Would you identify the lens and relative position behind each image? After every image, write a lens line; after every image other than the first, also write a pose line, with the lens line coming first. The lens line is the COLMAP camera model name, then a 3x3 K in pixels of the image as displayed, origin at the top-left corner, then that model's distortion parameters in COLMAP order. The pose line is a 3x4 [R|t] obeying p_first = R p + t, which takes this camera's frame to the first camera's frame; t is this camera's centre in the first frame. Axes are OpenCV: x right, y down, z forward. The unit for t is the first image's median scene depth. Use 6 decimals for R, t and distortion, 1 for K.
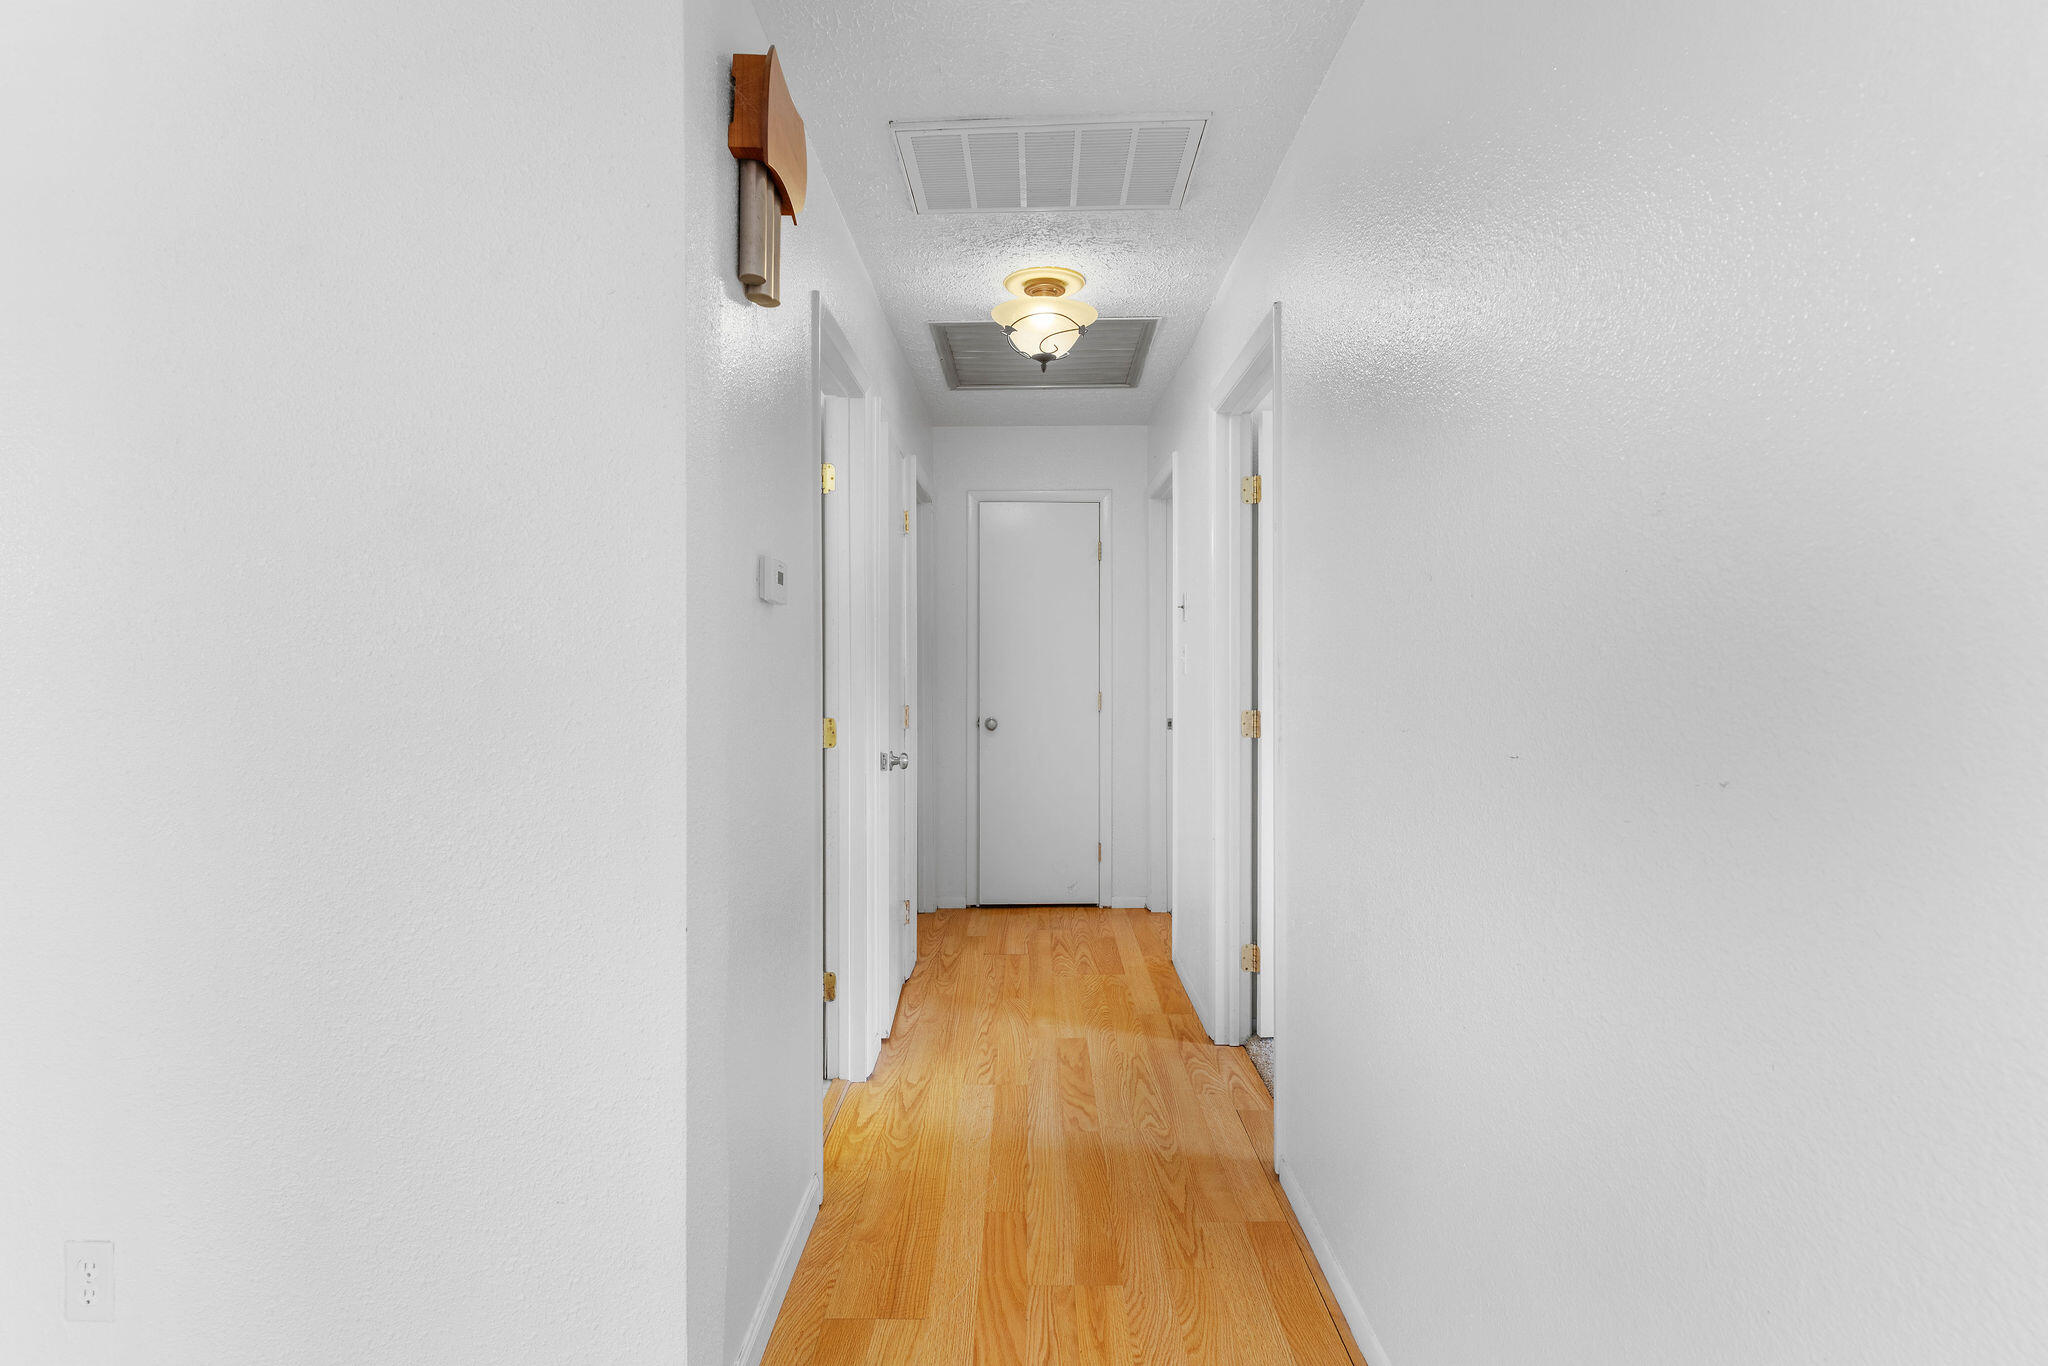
lens RADIAL K [[984.3, 0, 998.9], [0, 984.3, 683.0], [0, 0, 1]] dist [0.001234, -0.000540]
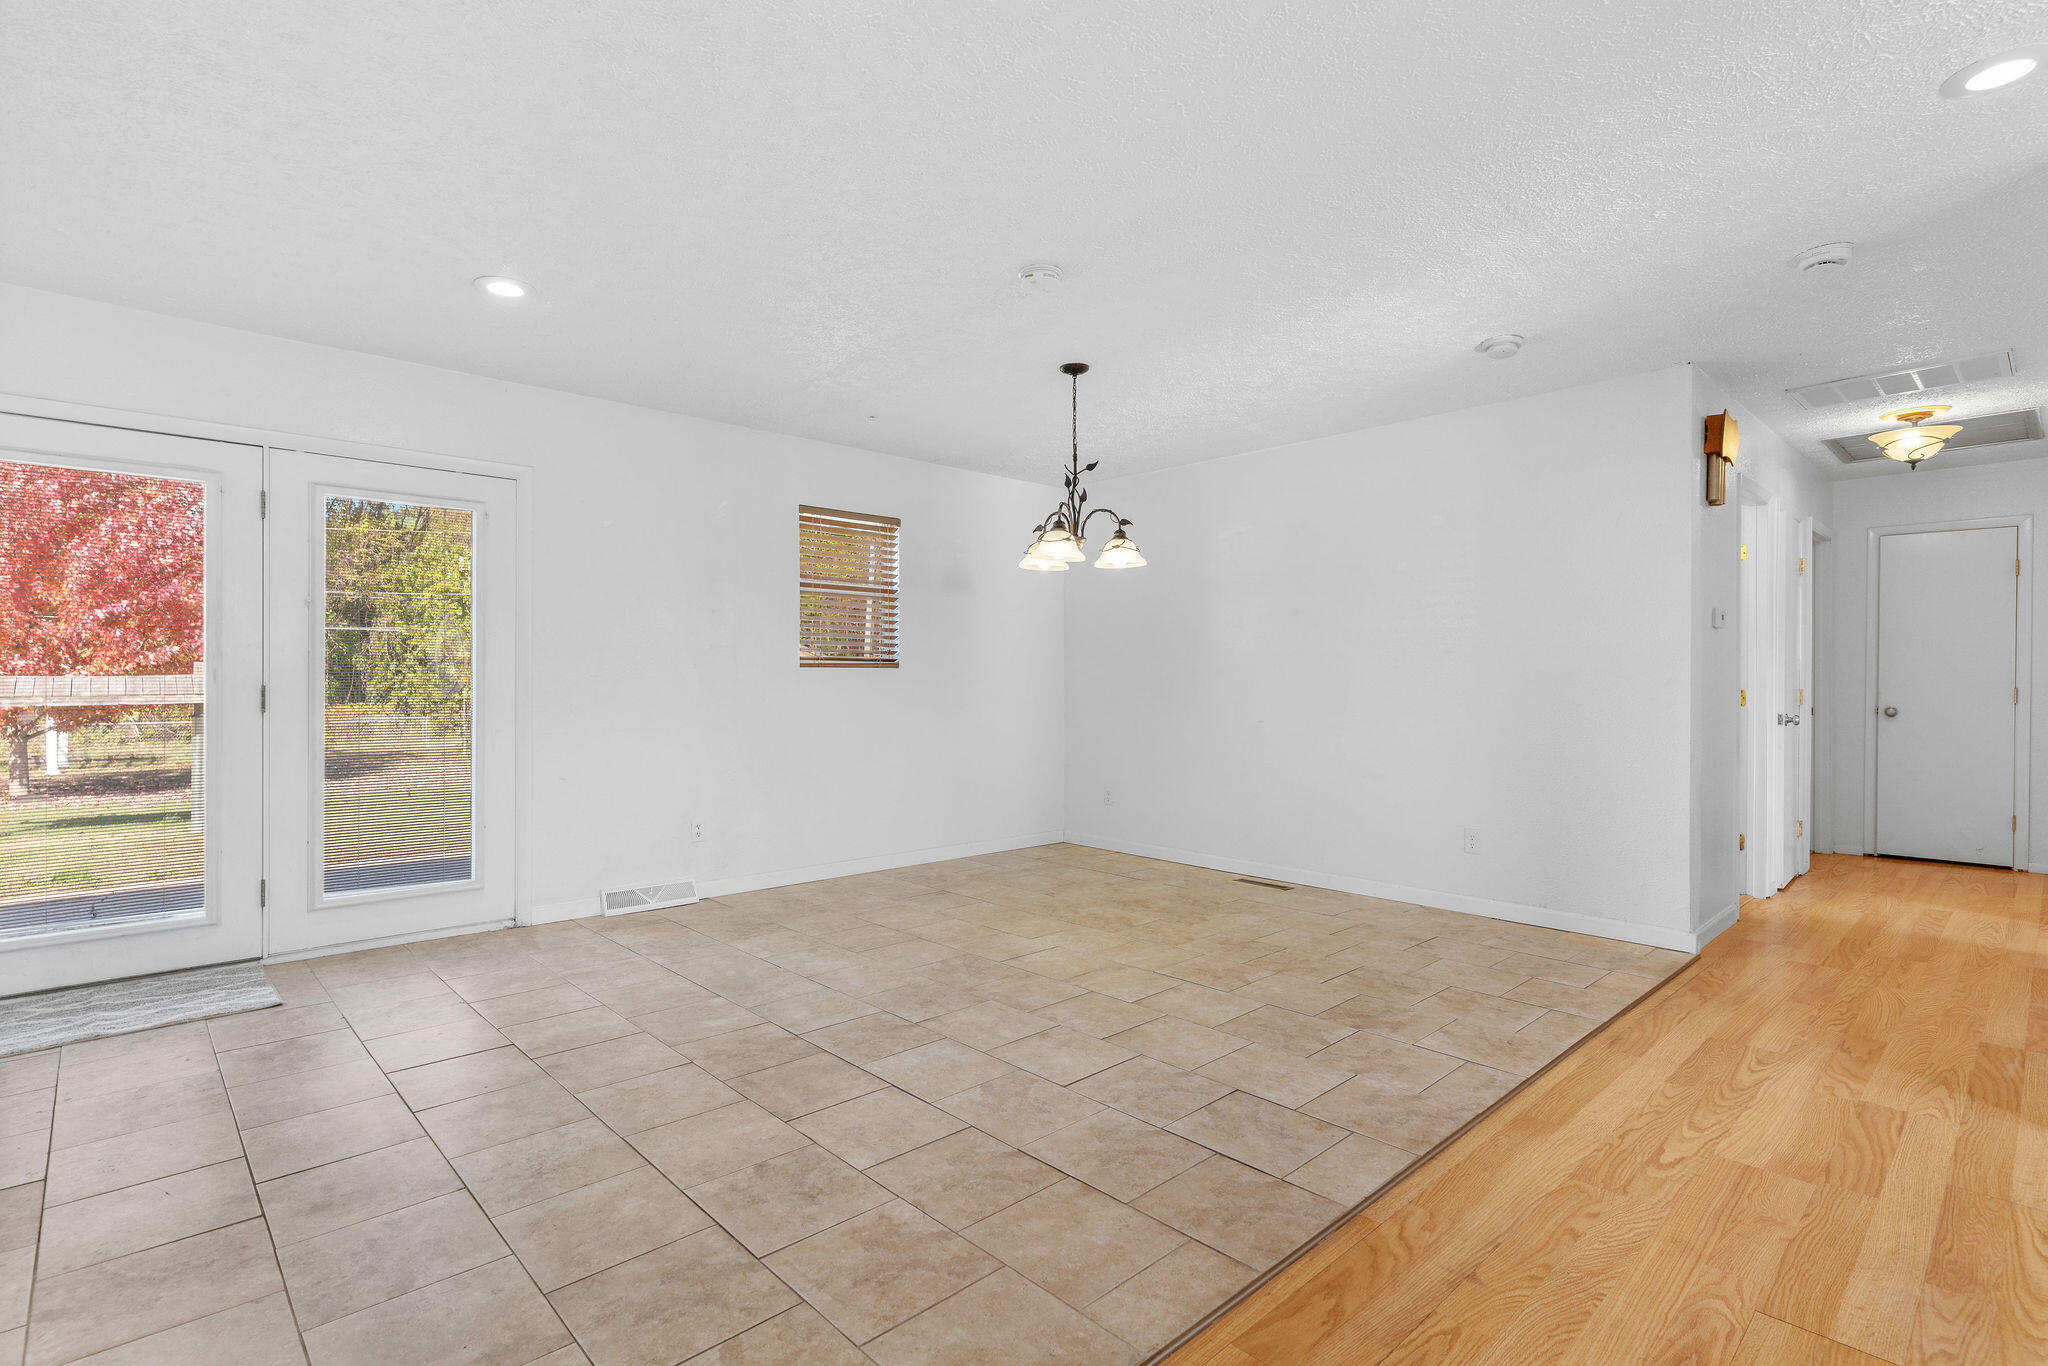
lens RADIAL K [[984.3, 0, 998.9], [0, 984.3, 683.0], [0, 0, 1]] dist [0.001234, -0.000540]
pose [[0.701153, 0.005185, -0.712992, 0.136302], [-0.017959, 0.999785, -0.010390, 0.059090], [0.712785, 0.020090, 0.701095, -1.053313]]
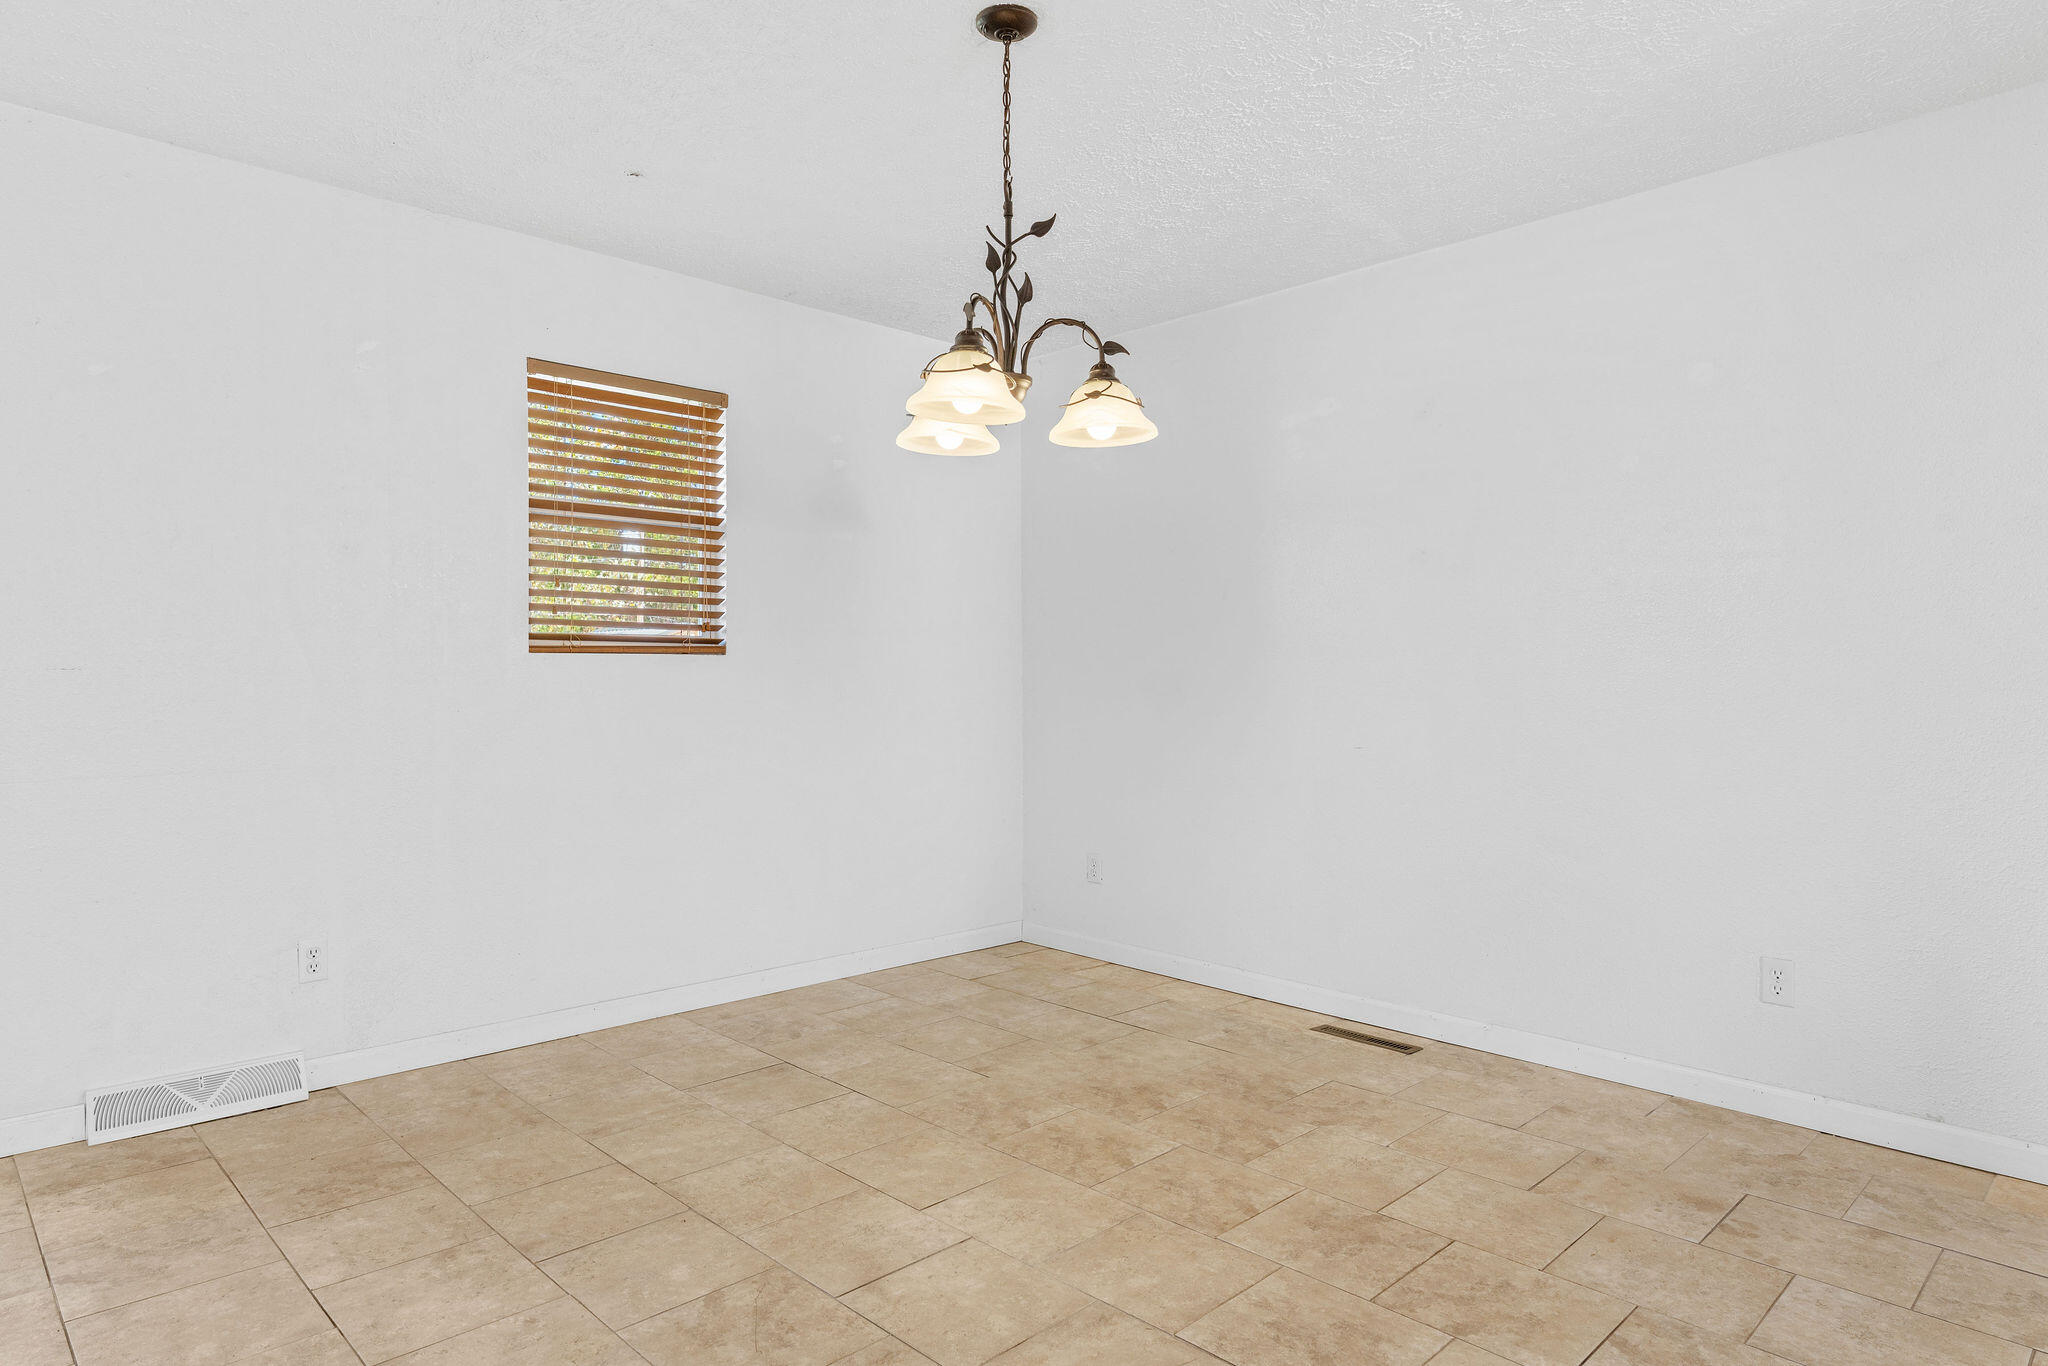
lens RADIAL K [[1203.9, 0, 991.6], [0, 1203.9, 687.2], [0, 0, 1]] dist [-0.009553, -0.001119]
pose [[0.710173, 0.009254, -0.703966, -0.194918], [-0.015428, 0.999878, -0.002420, 0.049305], [0.703858, 0.012579, 0.710230, -0.614833]]
